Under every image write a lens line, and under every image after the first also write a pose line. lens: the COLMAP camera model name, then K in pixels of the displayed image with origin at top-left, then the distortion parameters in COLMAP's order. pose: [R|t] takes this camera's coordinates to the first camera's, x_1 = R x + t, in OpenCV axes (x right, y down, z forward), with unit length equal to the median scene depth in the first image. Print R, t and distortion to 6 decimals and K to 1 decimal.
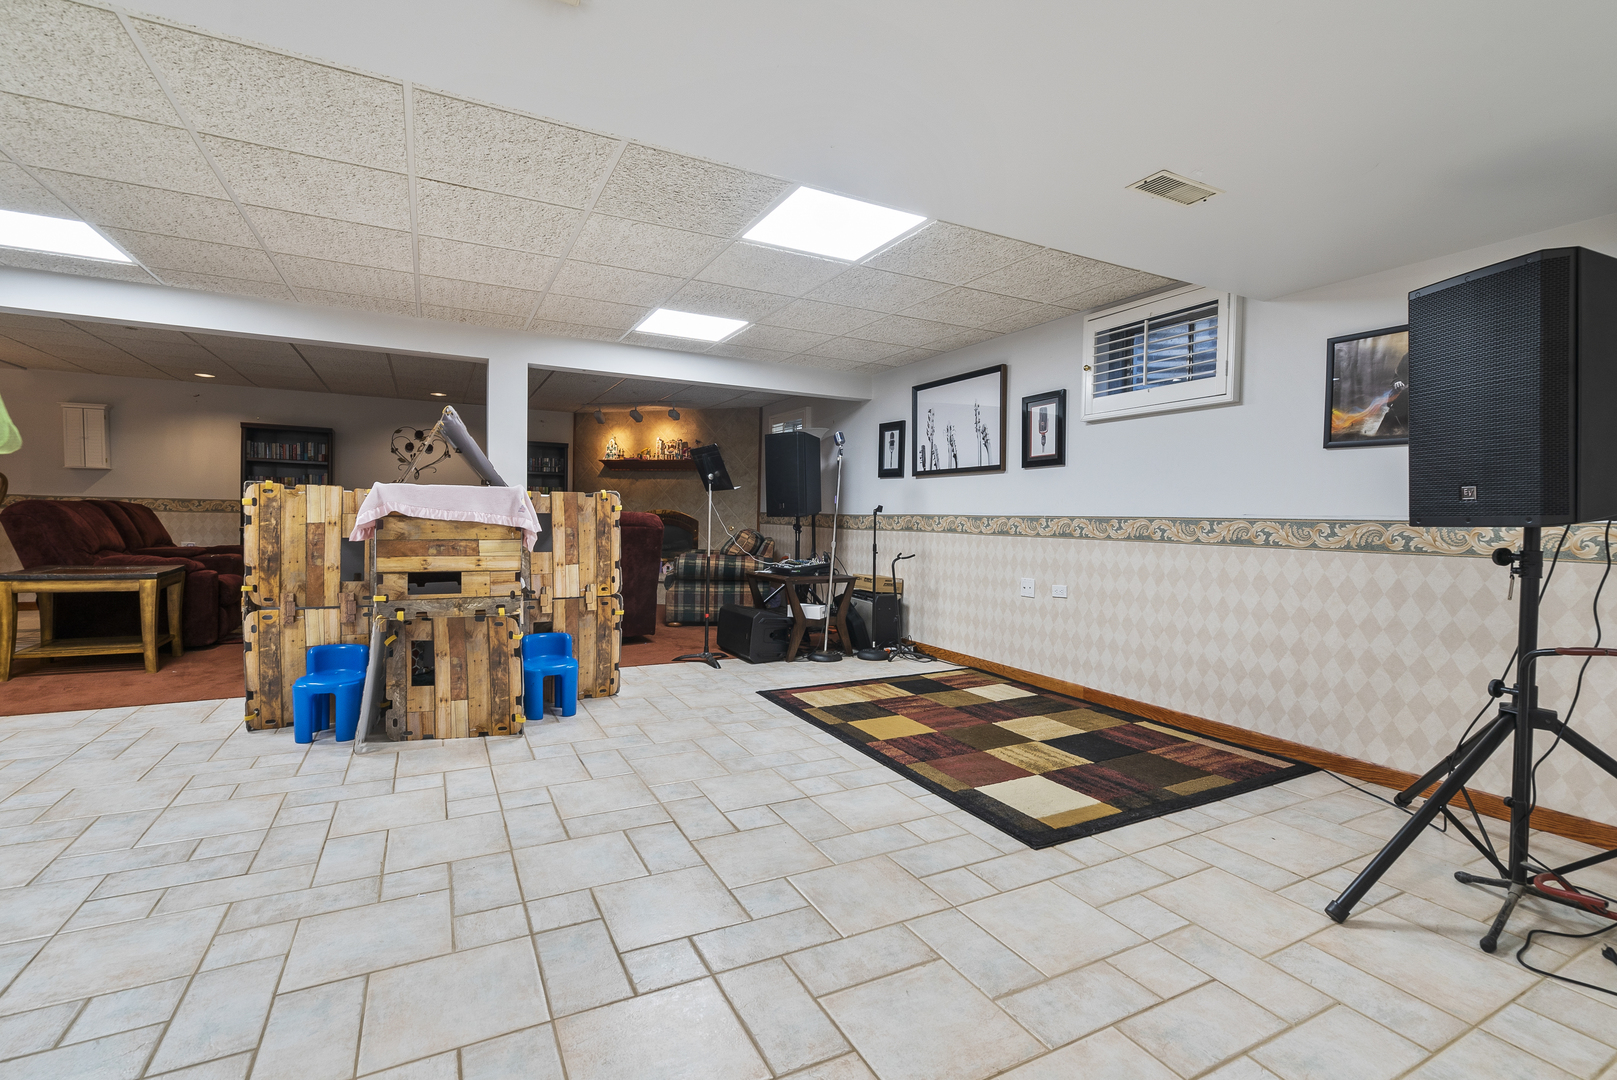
lens RADIAL K [[731.6, 0, 811.6], [0, 731.6, 541.3], [0, 0, 1]] dist [-0.001264, -0.000642]
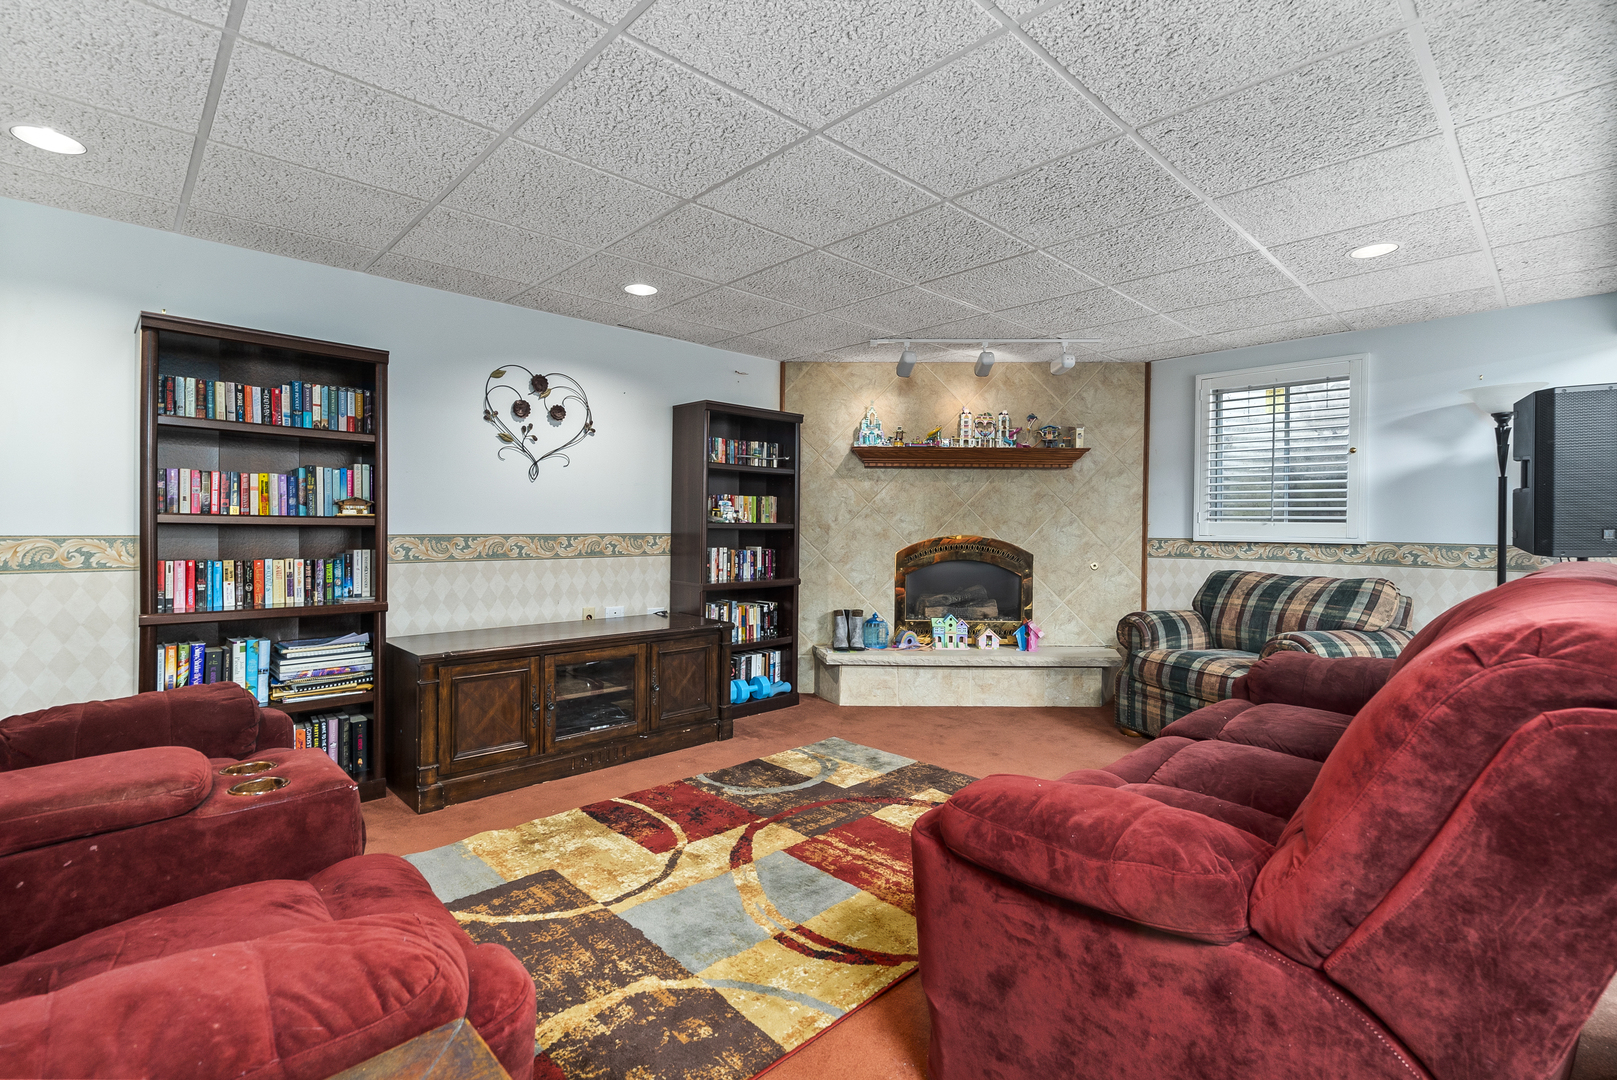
lens RADIAL K [[731.6, 0, 811.6], [0, 731.6, 541.3], [0, 0, 1]] dist [-0.001264, -0.000642]
pose [[0.959227, -0.019285, 0.281979, -1.035356], [0.022176, 0.999729, -0.007065, -0.080809], [-0.281767, 0.013030, 0.959394, 1.046605]]
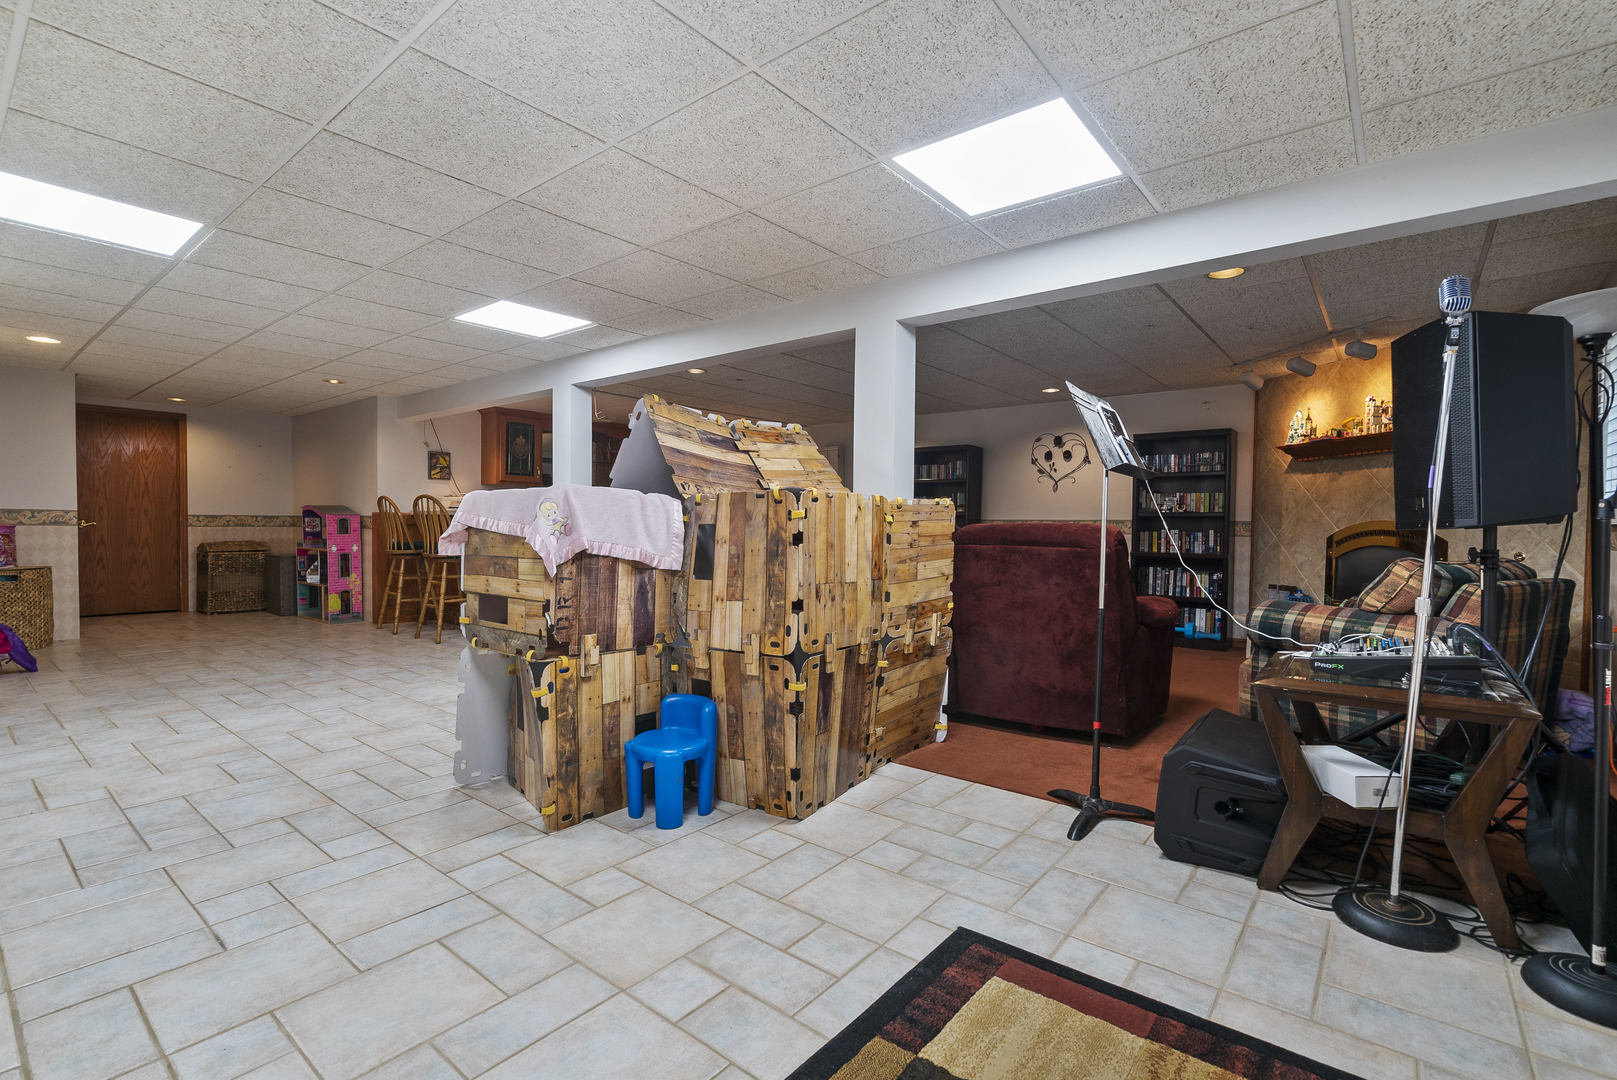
lens RADIAL K [[731.6, 0, 811.6], [0, 731.6, 541.3], [0, 0, 1]] dist [-0.001264, -0.000642]
pose [[0.405207, 0.006586, -0.914201, 0.303115], [-0.032014, 0.999463, -0.006989, -0.019631], [0.913664, 0.032100, 0.405201, 0.775539]]
